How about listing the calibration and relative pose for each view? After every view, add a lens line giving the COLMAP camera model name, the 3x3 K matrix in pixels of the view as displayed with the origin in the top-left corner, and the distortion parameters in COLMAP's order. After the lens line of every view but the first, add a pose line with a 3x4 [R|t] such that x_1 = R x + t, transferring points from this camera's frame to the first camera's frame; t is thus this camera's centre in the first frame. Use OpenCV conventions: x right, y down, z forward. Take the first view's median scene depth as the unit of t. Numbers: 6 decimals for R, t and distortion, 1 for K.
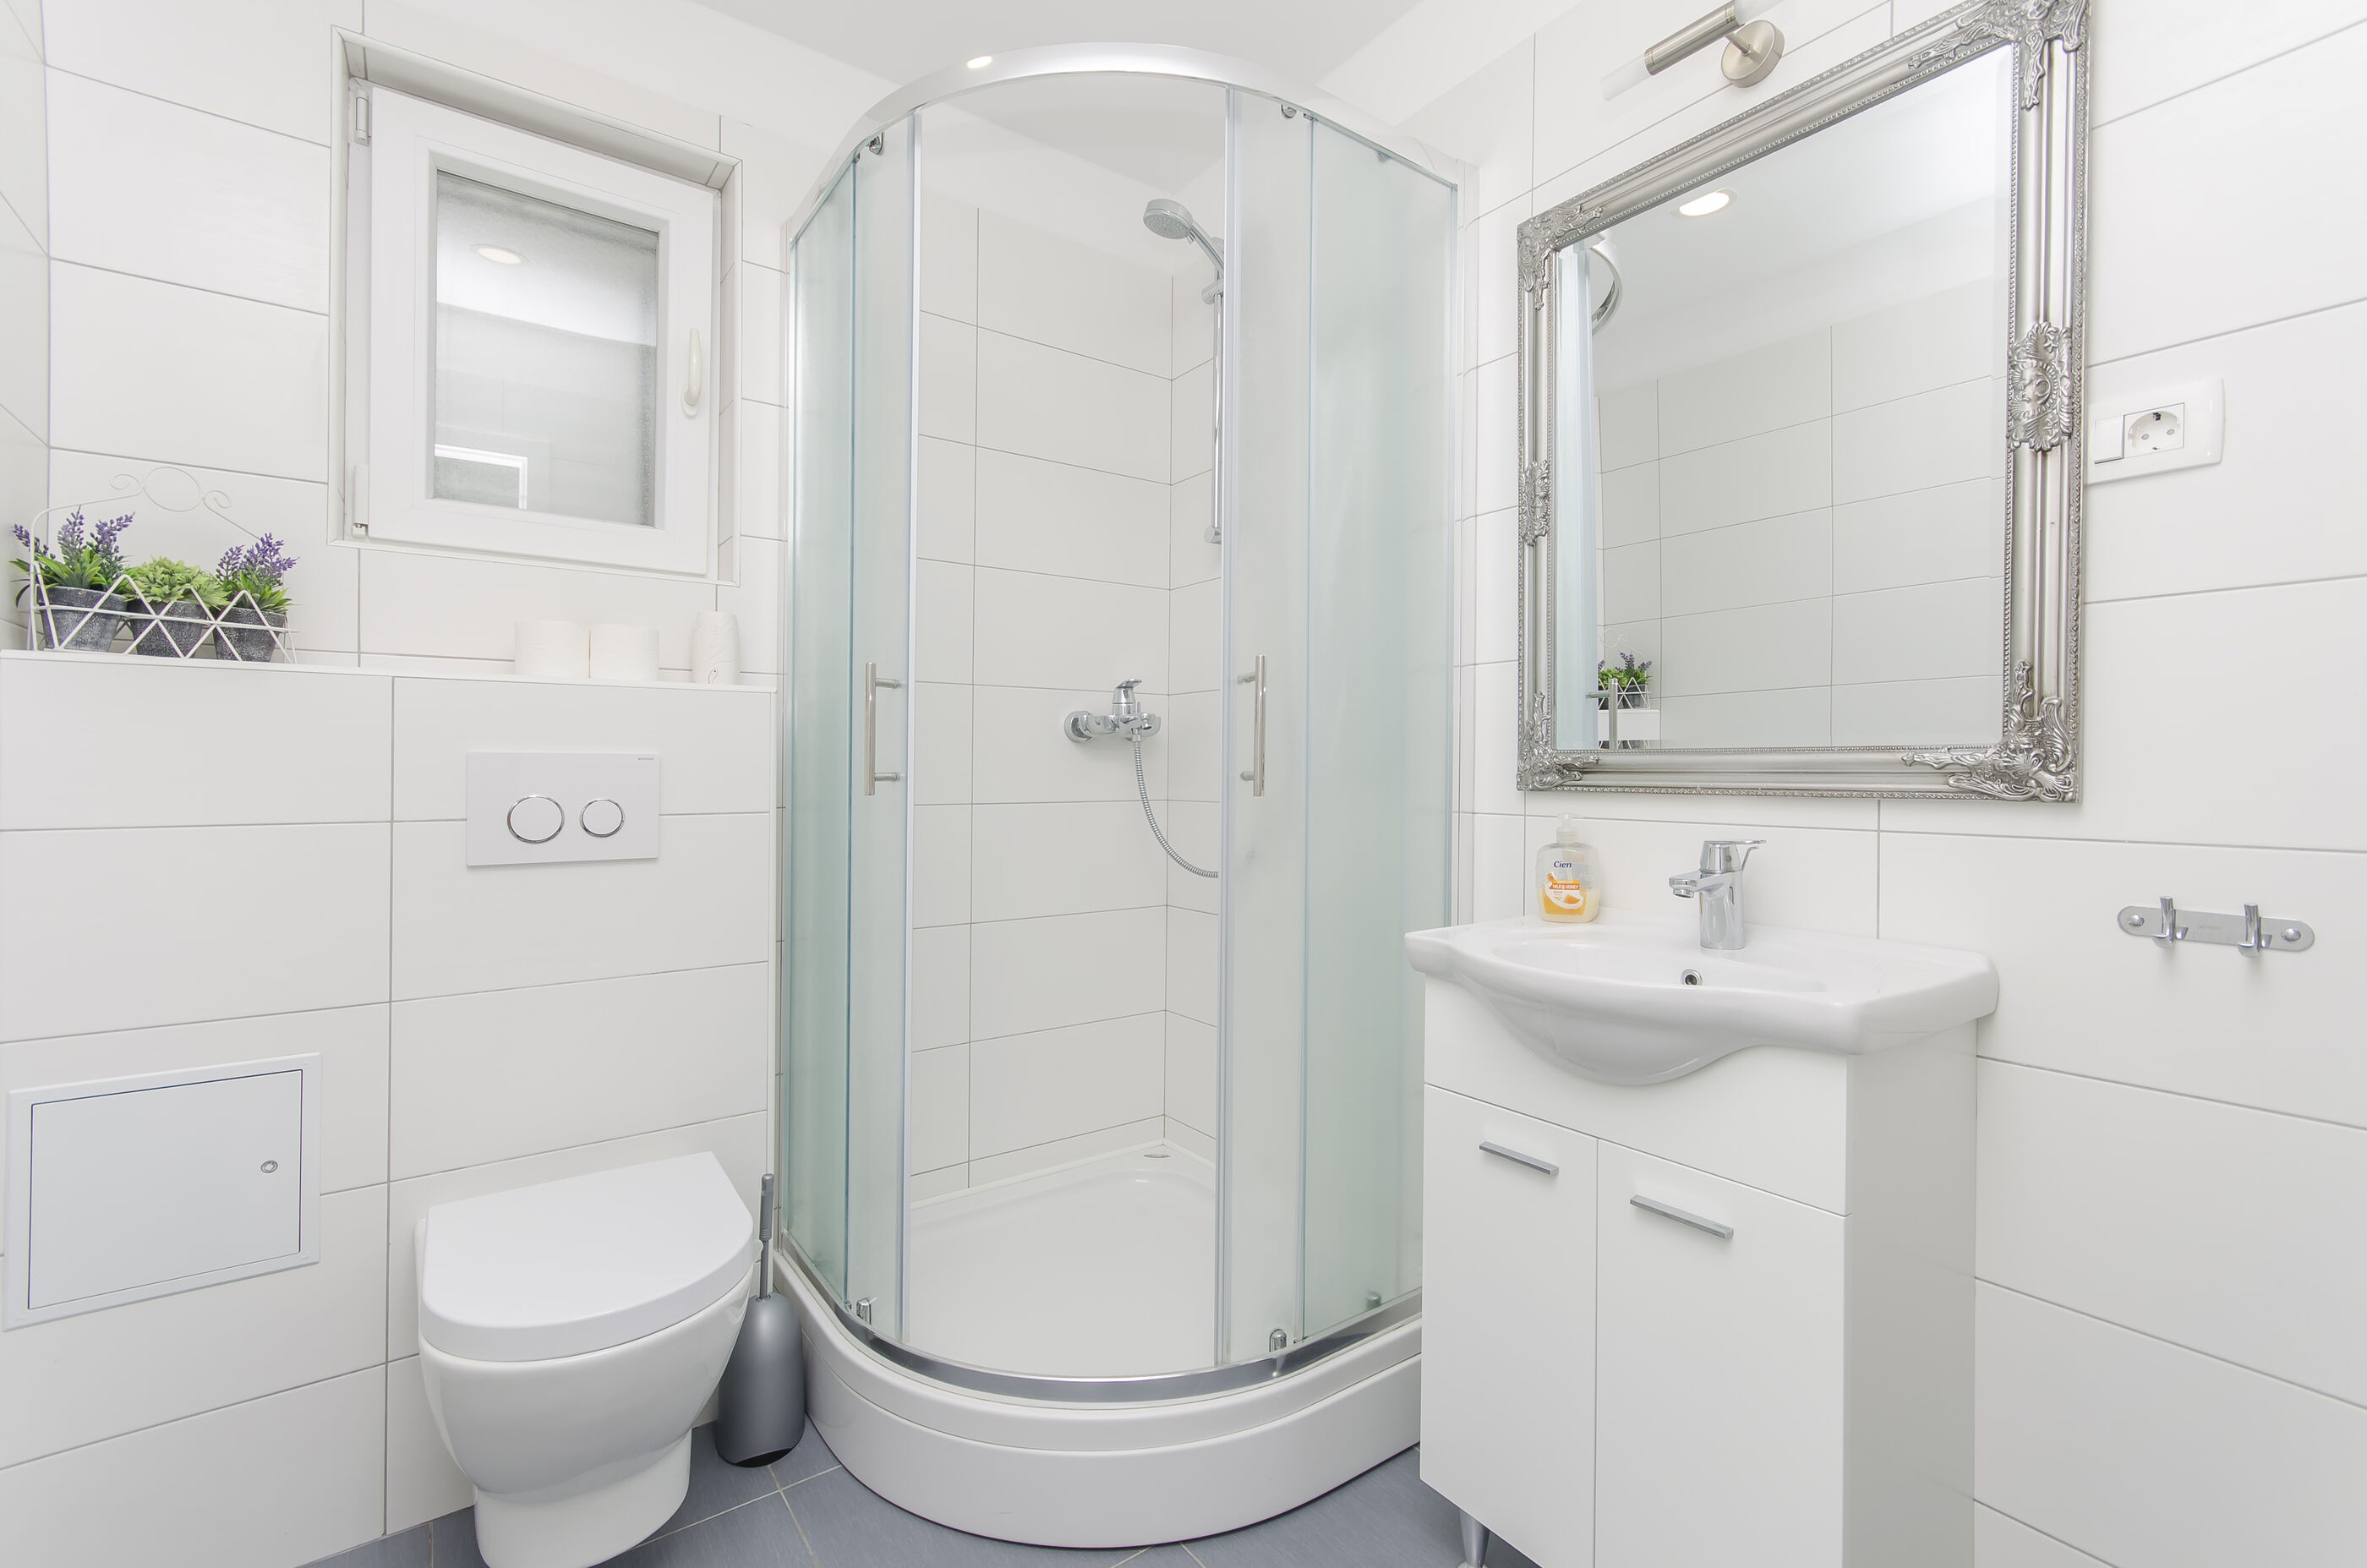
lens RADIAL K [[1018.9, 0, 1223.3], [0, 1018.9, 772.5], [0, 0, 1]] dist [-0.000124, -0.000138]
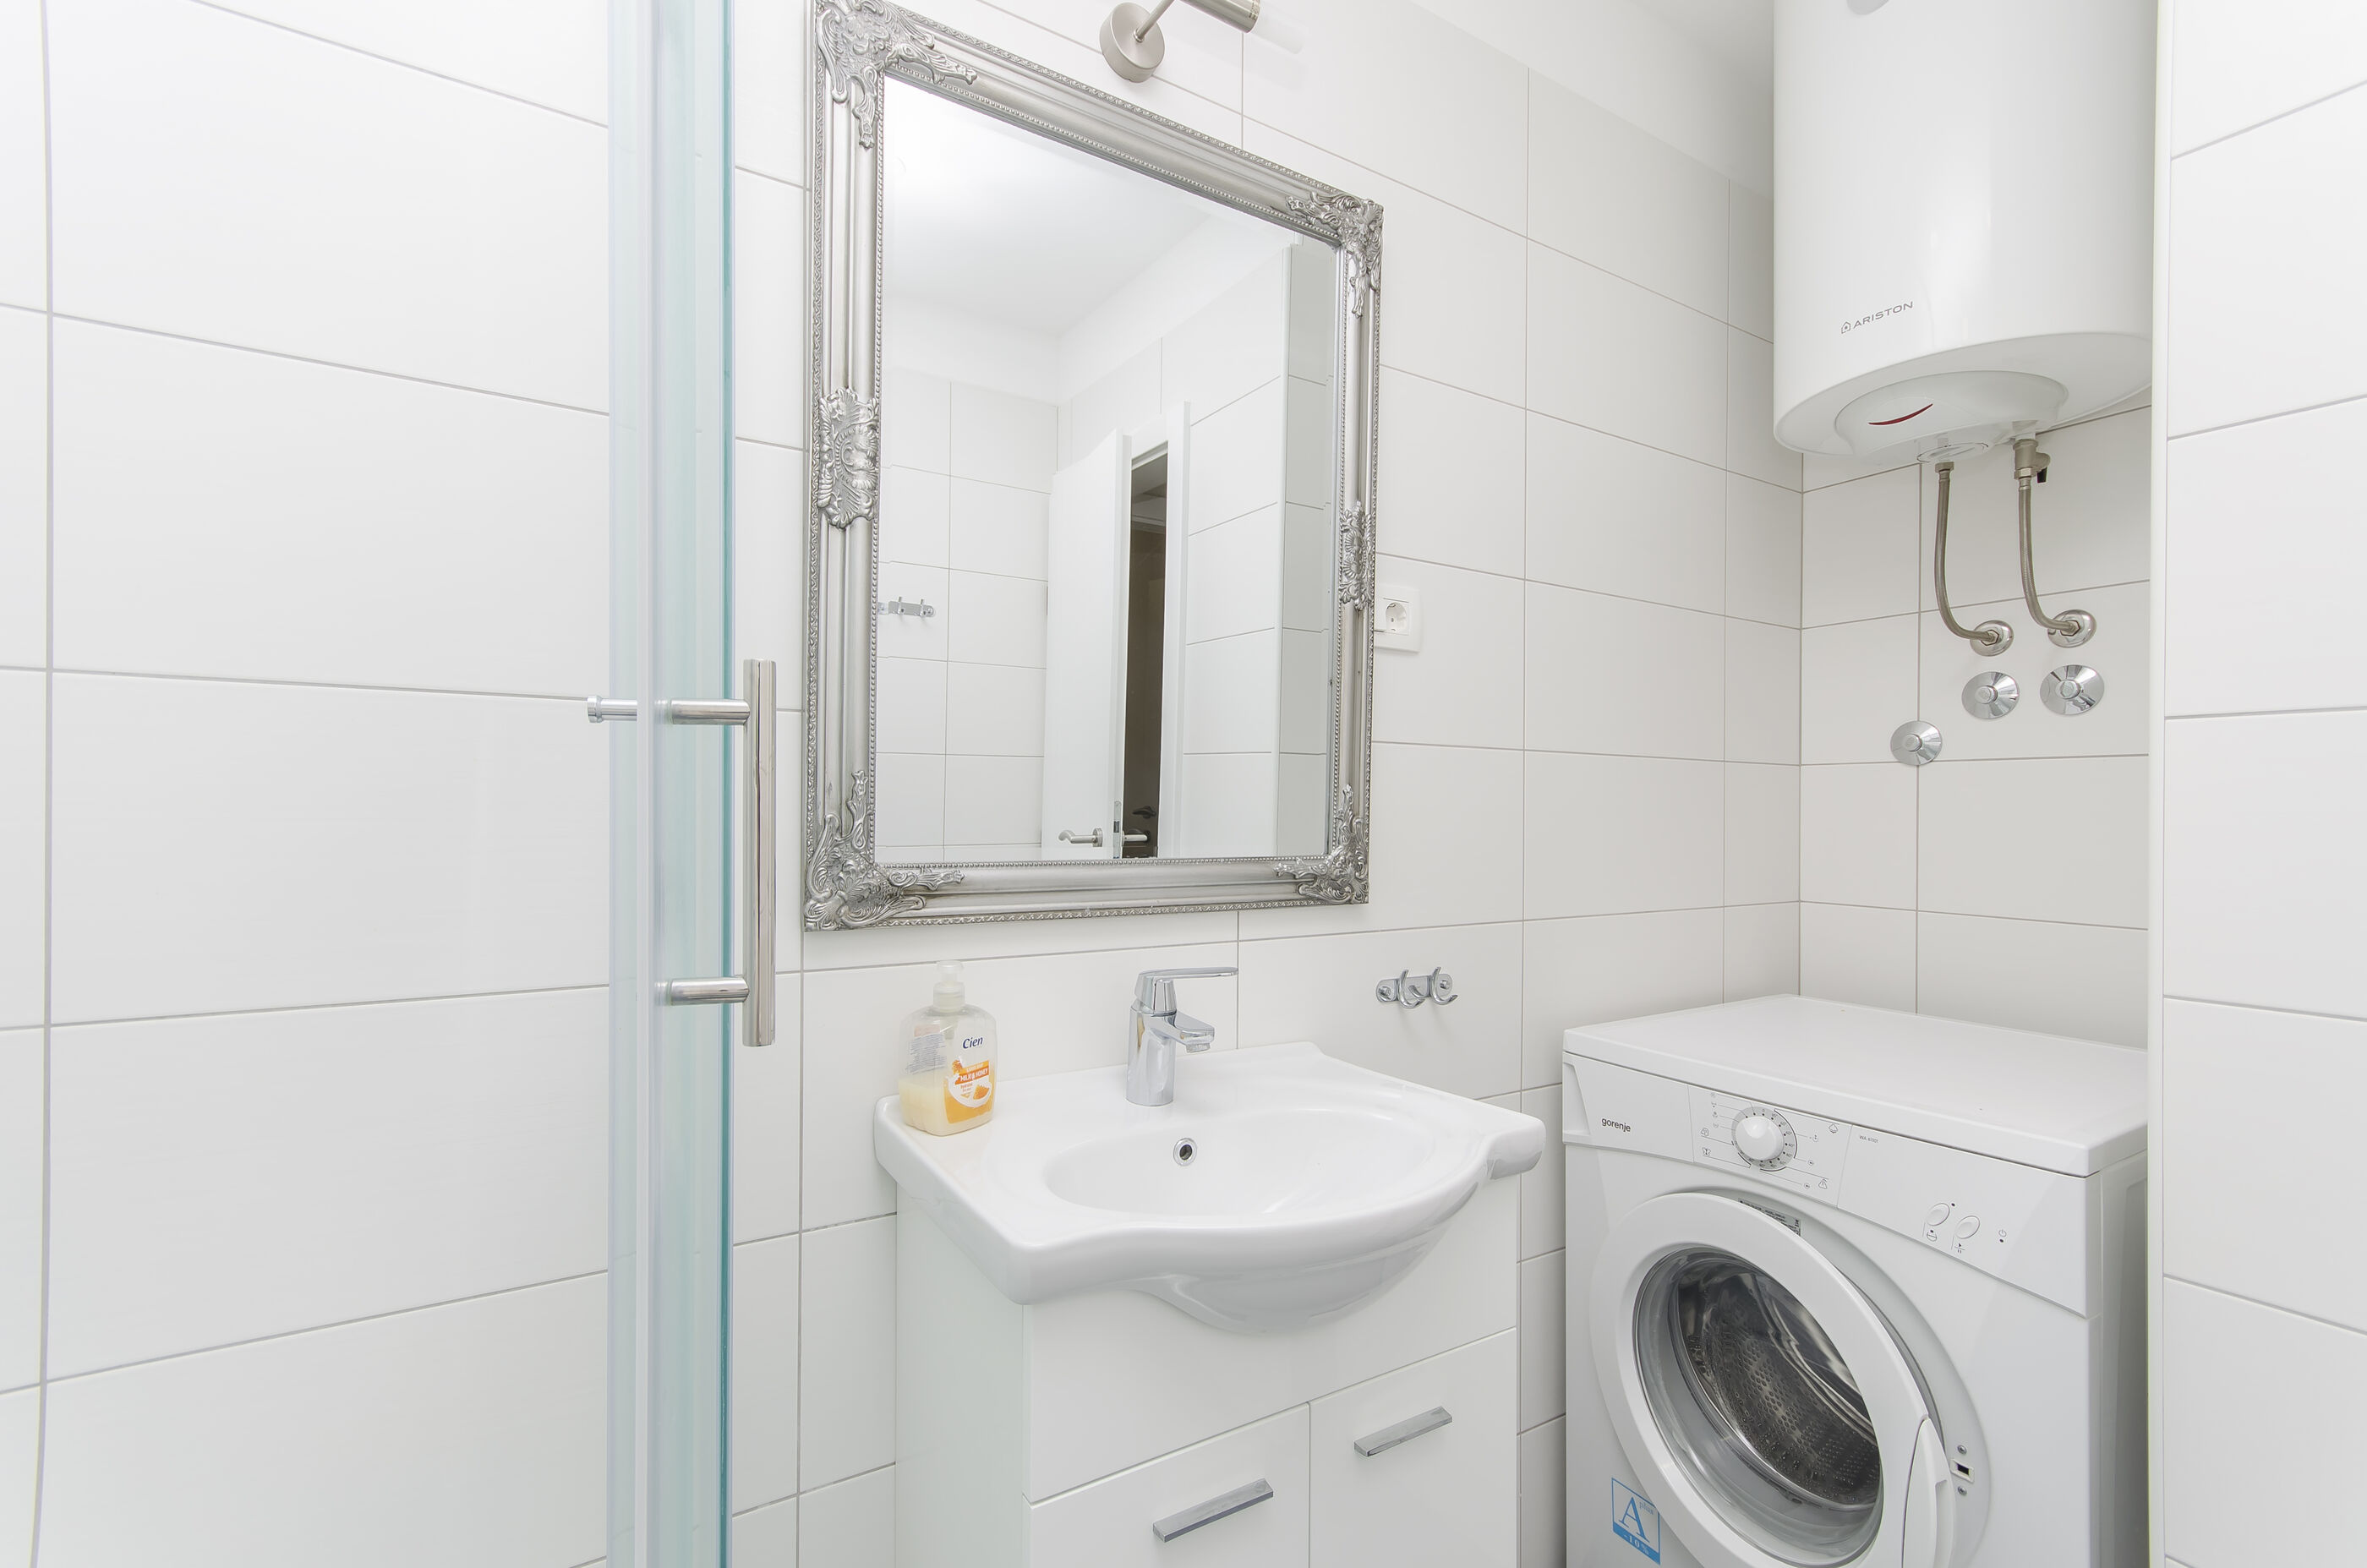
lens RADIAL K [[1016.8, 0, 1200.5], [0, 1016.8, 795.1], [0, 0, 1]] dist [0.001810, 0.000328]
pose [[0.114045, 0.000193, 0.993476, -0.360528], [-0.007901, 0.999969, 0.000713, -0.084768], [-0.993444, -0.007931, 0.114043, 0.906706]]
